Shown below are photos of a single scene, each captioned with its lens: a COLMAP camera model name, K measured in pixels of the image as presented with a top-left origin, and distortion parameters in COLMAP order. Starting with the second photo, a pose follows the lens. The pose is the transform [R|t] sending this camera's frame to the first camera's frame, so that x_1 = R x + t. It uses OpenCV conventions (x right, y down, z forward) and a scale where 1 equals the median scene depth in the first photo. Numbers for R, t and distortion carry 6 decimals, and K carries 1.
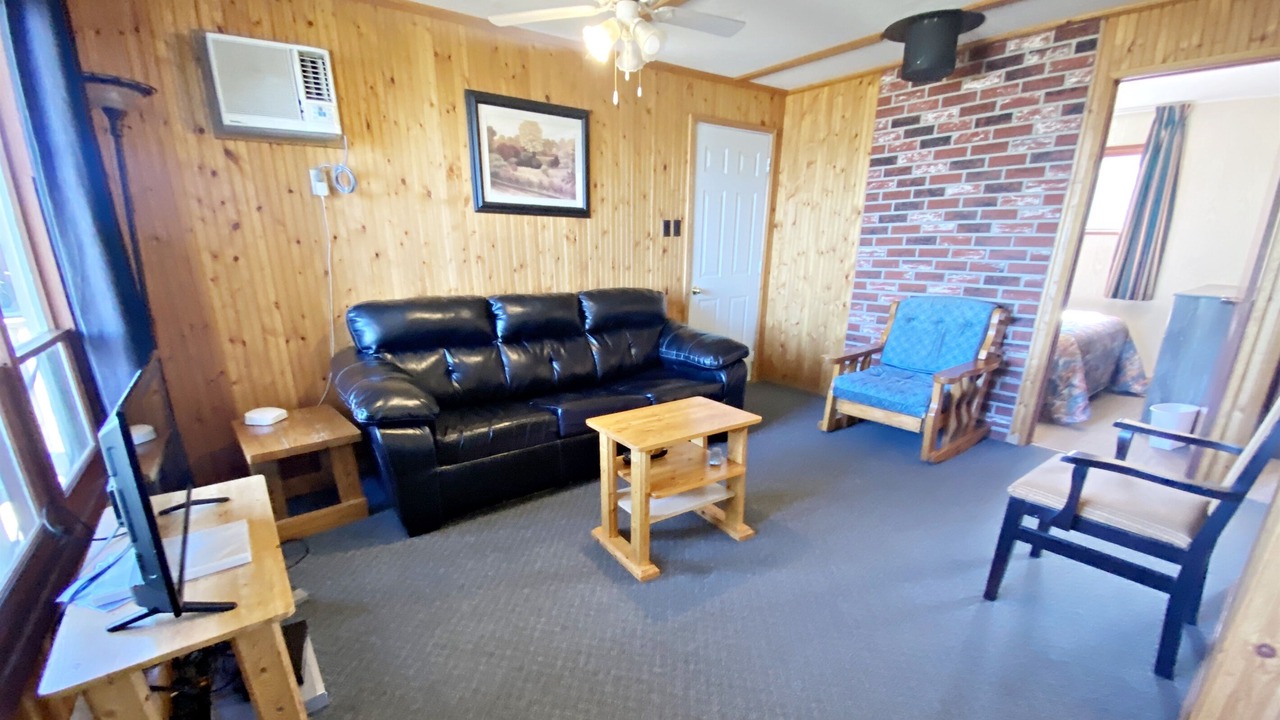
lens RADIAL K [[519.2, 0, 638.1], [0, 519.2, 419.3], [0, 0, 1]] dist [-0.001496, -0.011910]
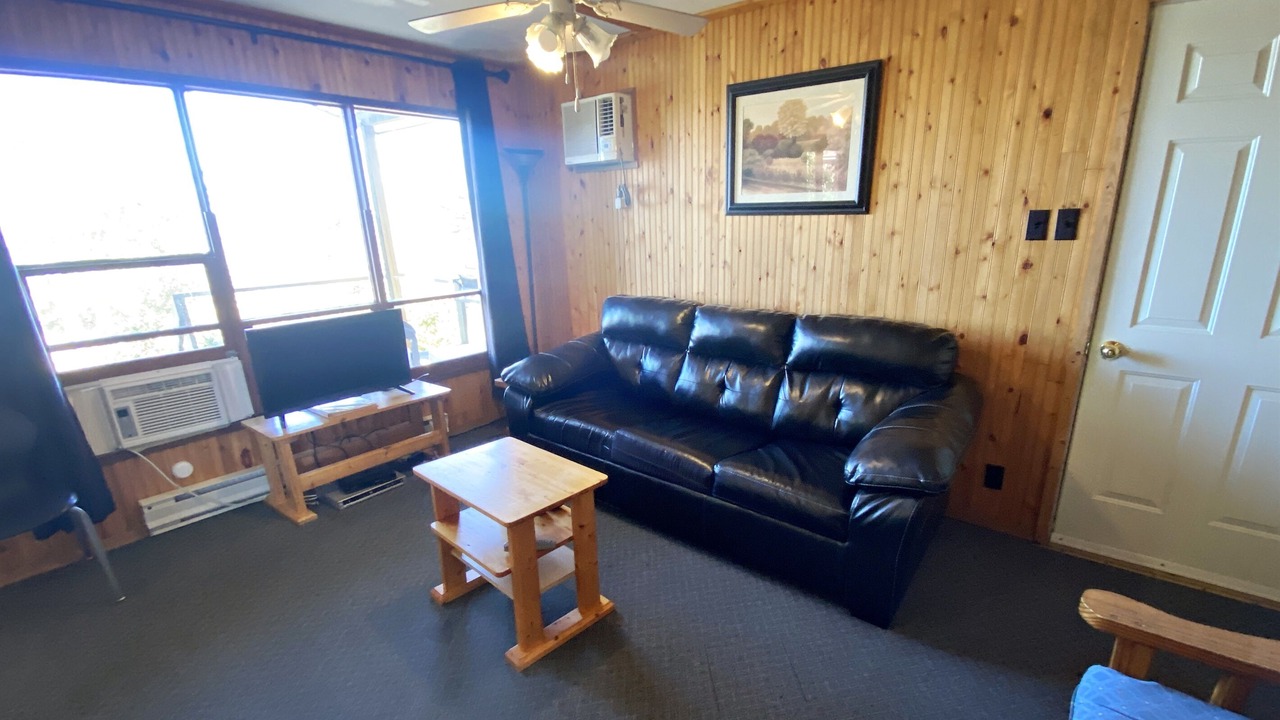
lens RADIAL K [[587.0, 0, 677.7], [0, 587.0, 406.9], [0, 0, 1]] dist [-0.005054, -0.003521]
pose [[0.257436, 0.288629, -0.922182, 0.732916], [-0.293567, 0.932601, 0.209938, -0.275299], [0.920622, 0.216676, 0.324817, 0.656599]]
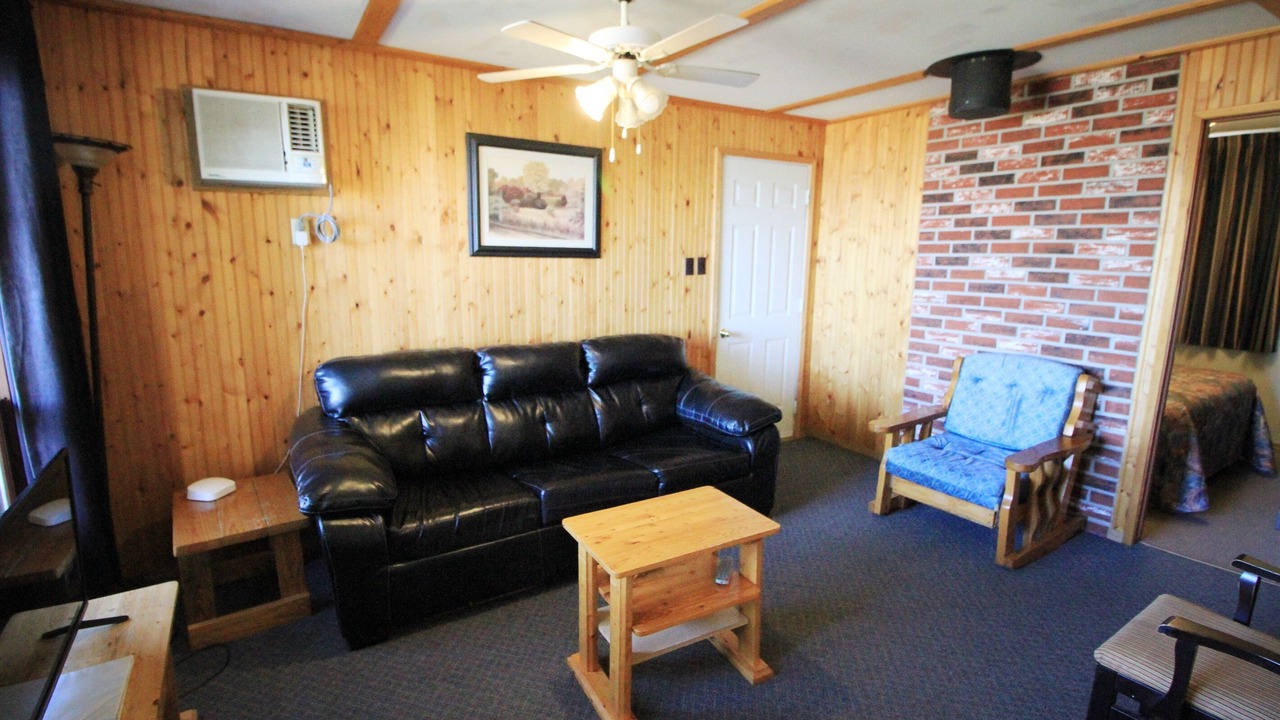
lens RADIAL K [[594.6, 0, 639.6], [0, 594.6, 356.2], [0, 0, 1]] dist [-0.017349, -0.004654]
pose [[0.997245, 0.021232, -0.071075, 0.058469], [-0.031542, 0.988597, -0.147247, -0.085551], [0.067138, 0.149083, 0.986543, 0.025976]]
